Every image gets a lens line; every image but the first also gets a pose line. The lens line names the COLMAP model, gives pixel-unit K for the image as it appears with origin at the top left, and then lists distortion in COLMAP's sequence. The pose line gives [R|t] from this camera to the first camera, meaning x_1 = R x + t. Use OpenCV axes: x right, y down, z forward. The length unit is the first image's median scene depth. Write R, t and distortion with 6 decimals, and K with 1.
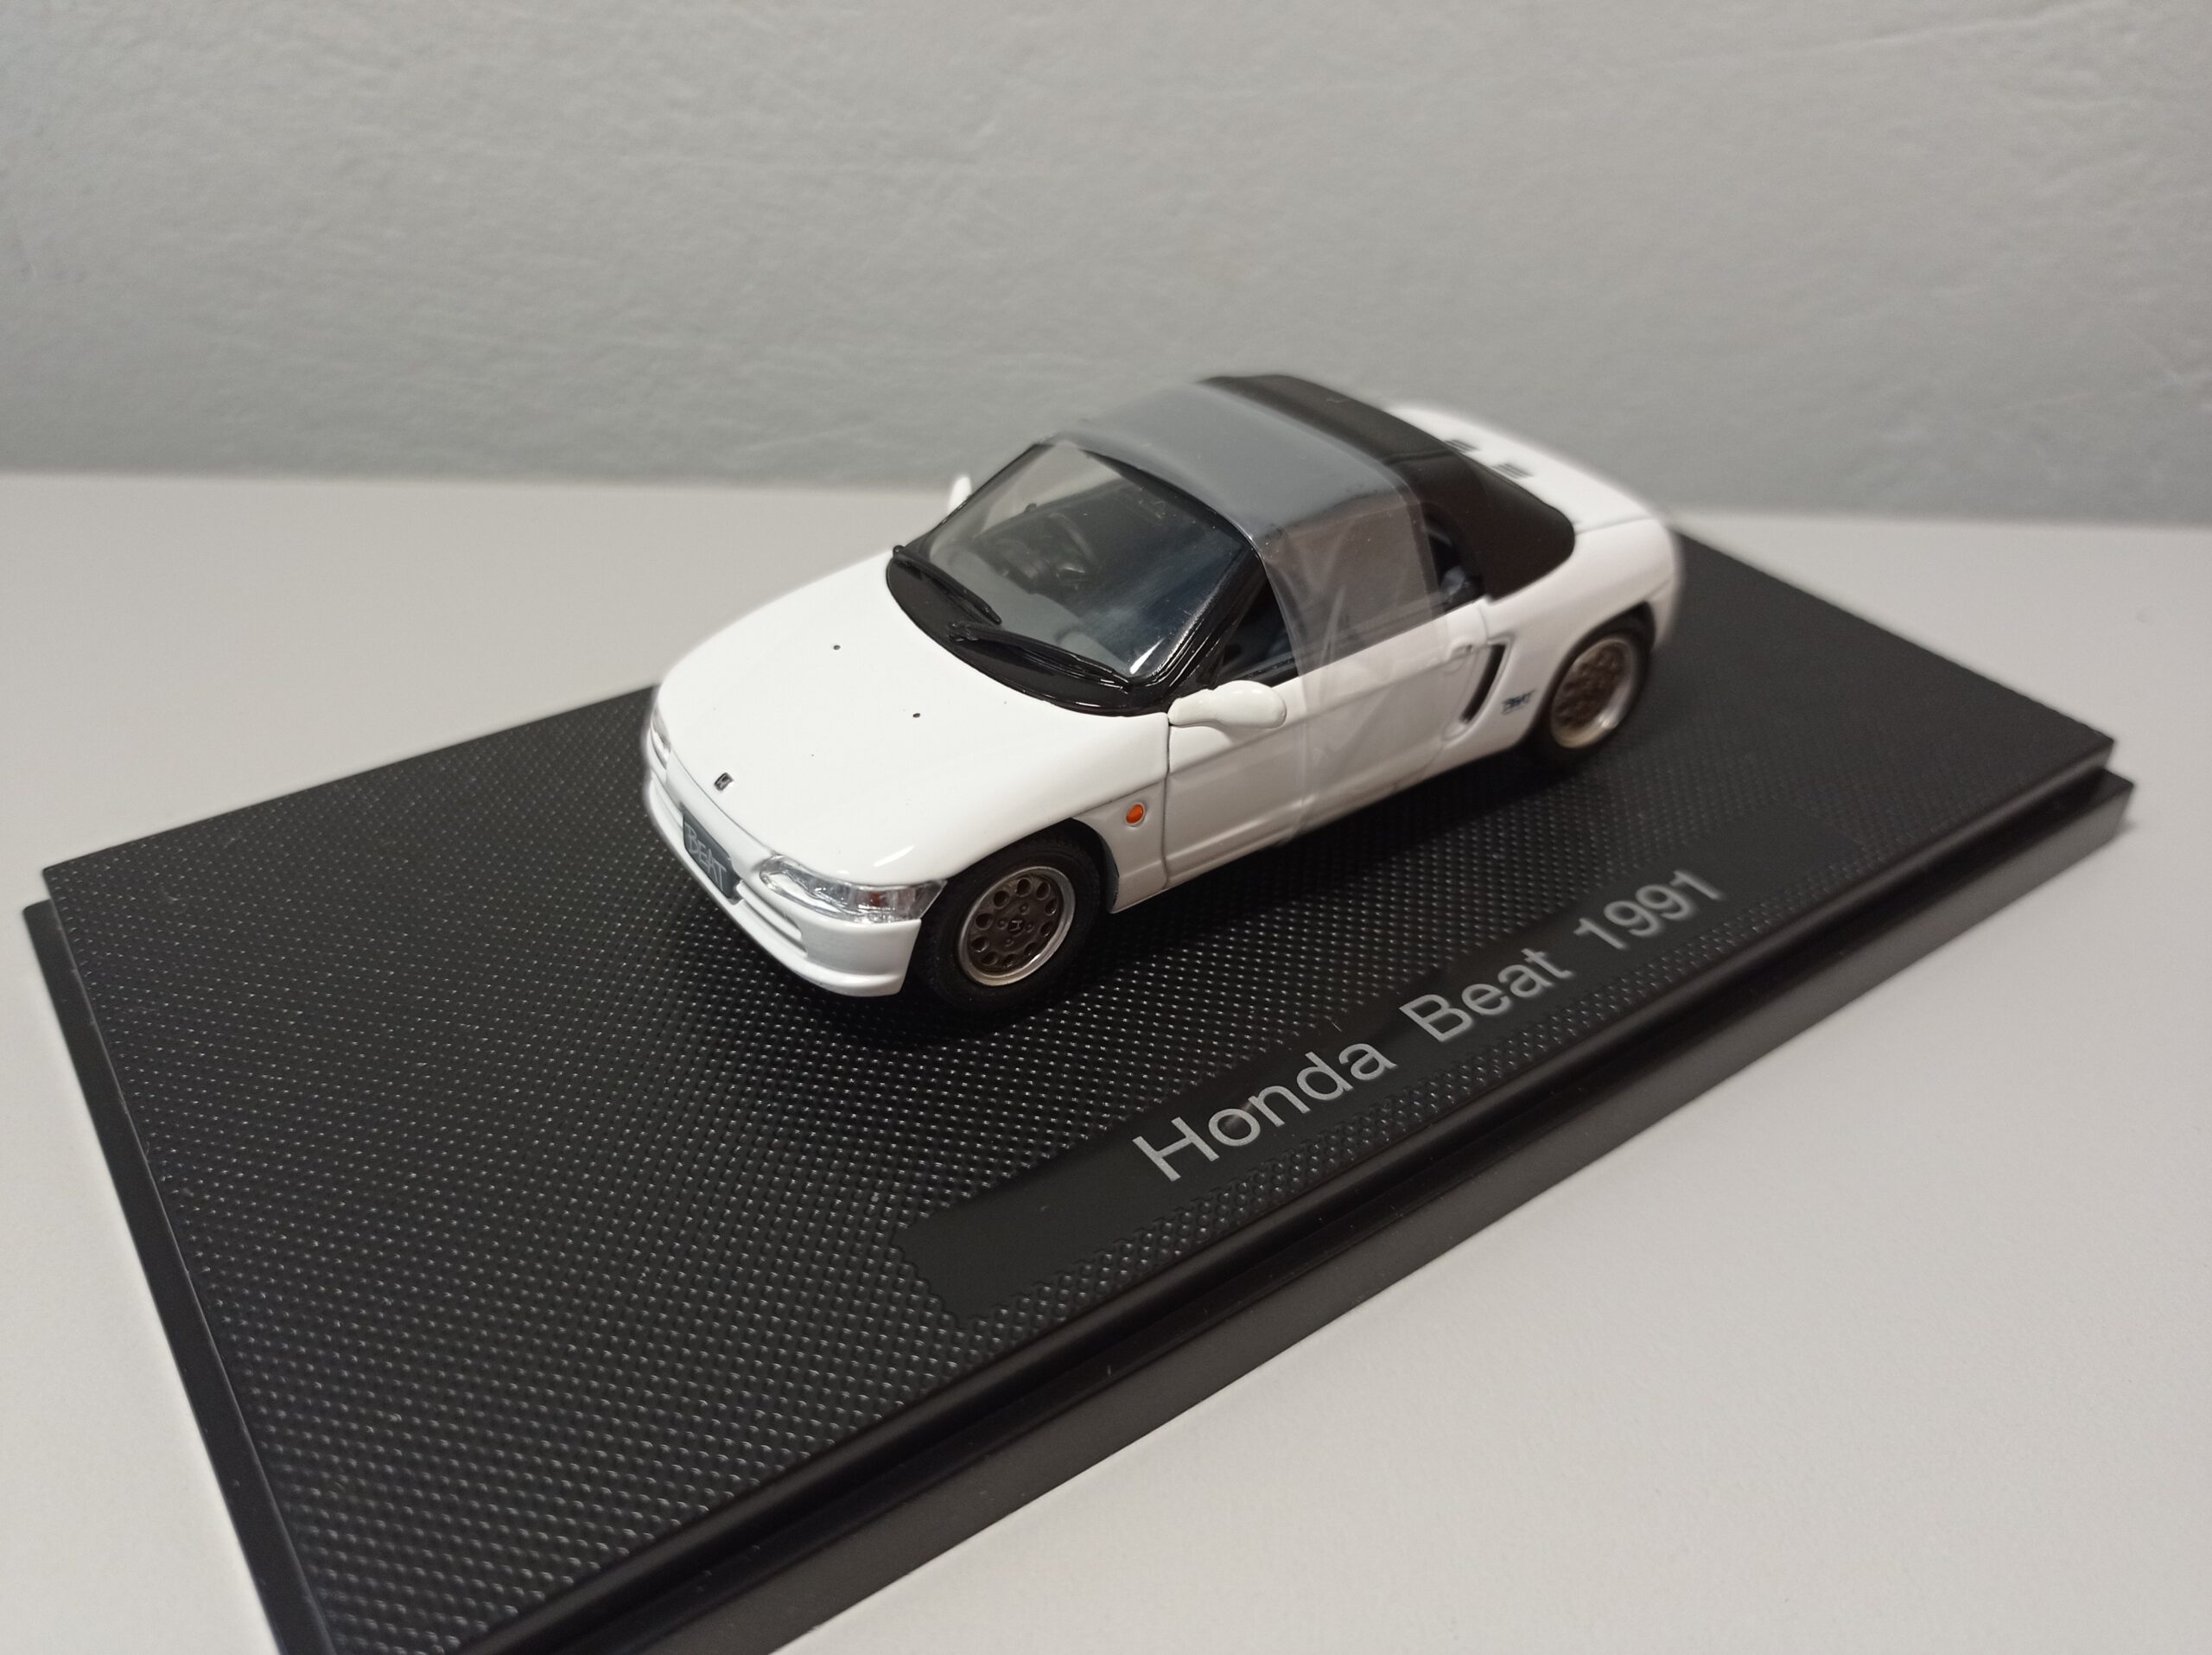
lens RADIAL K [[1767.2, 0, 1106.0], [0, 1767.2, 827.5], [0, 0, 1]] dist [-0.023367, -0.001917]
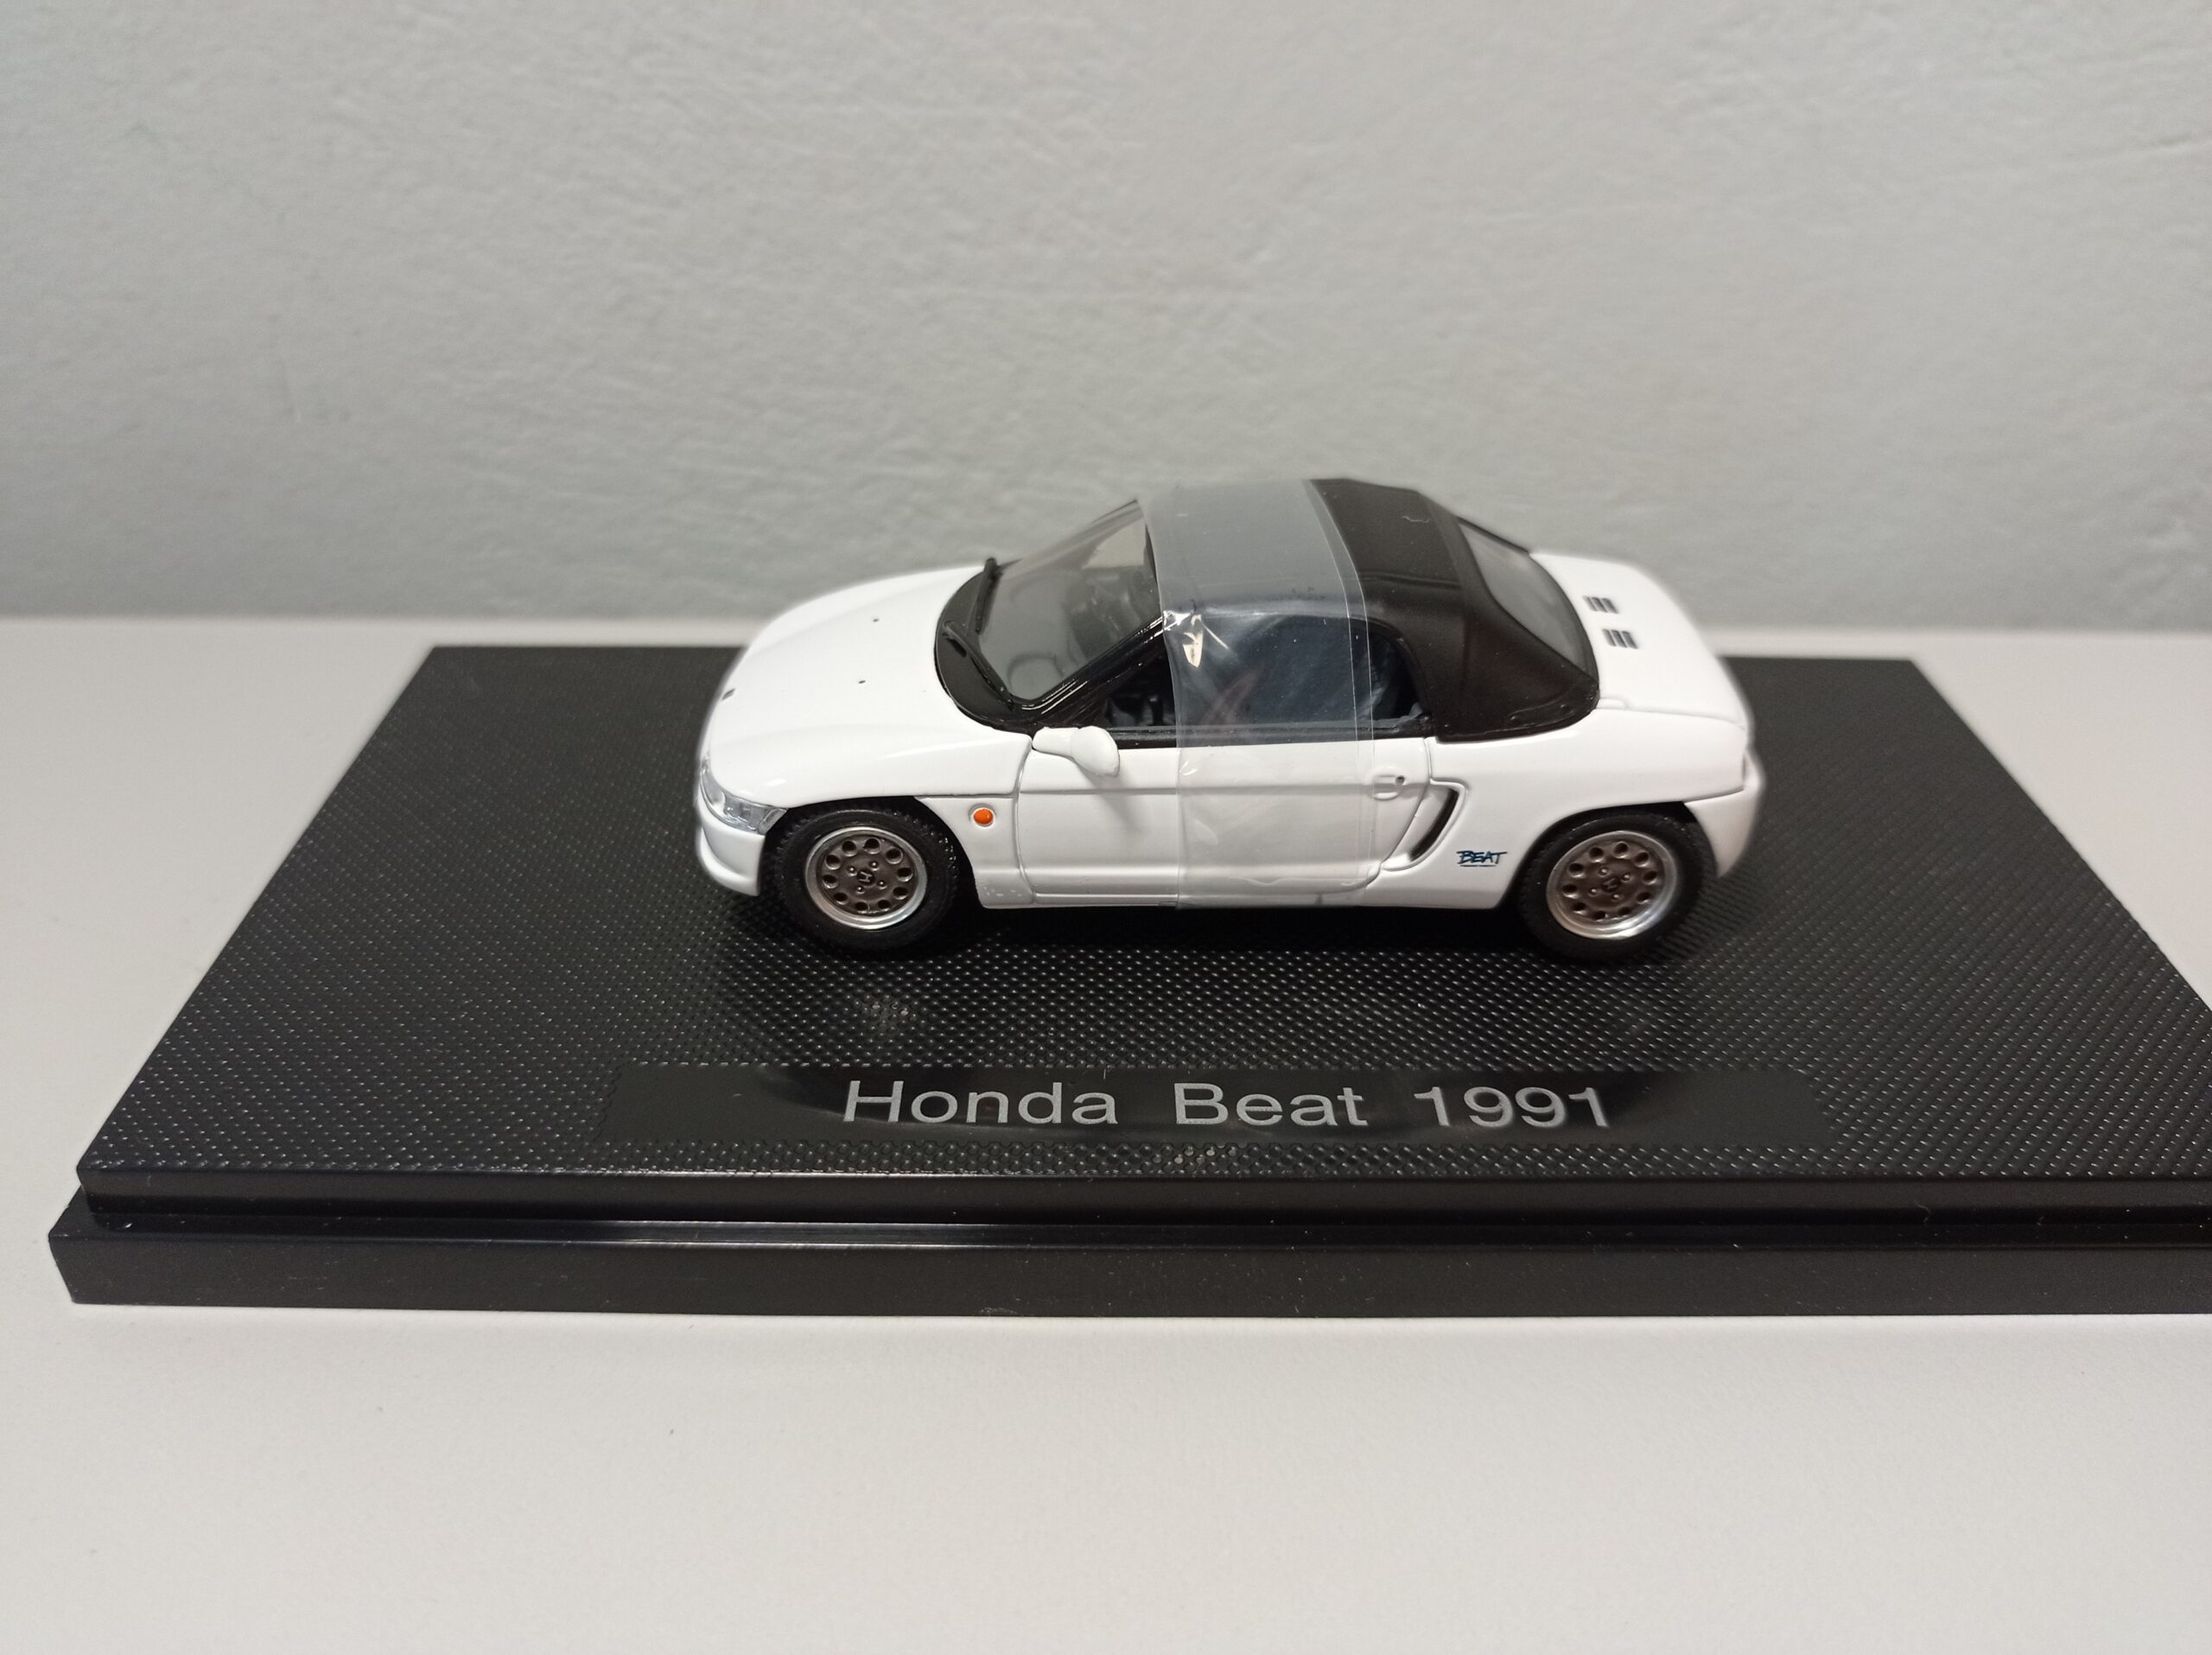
lens RADIAL K [[1767.2, 0, 1106.0], [0, 1767.2, 827.5], [0, 0, 1]] dist [-0.023367, -0.001917]
pose [[0.815288, 0.293688, -0.499053, 0.614010], [-0.321090, 0.946493, 0.032447, -0.059953], [0.481879, 0.133787, 0.865964, 0.074344]]
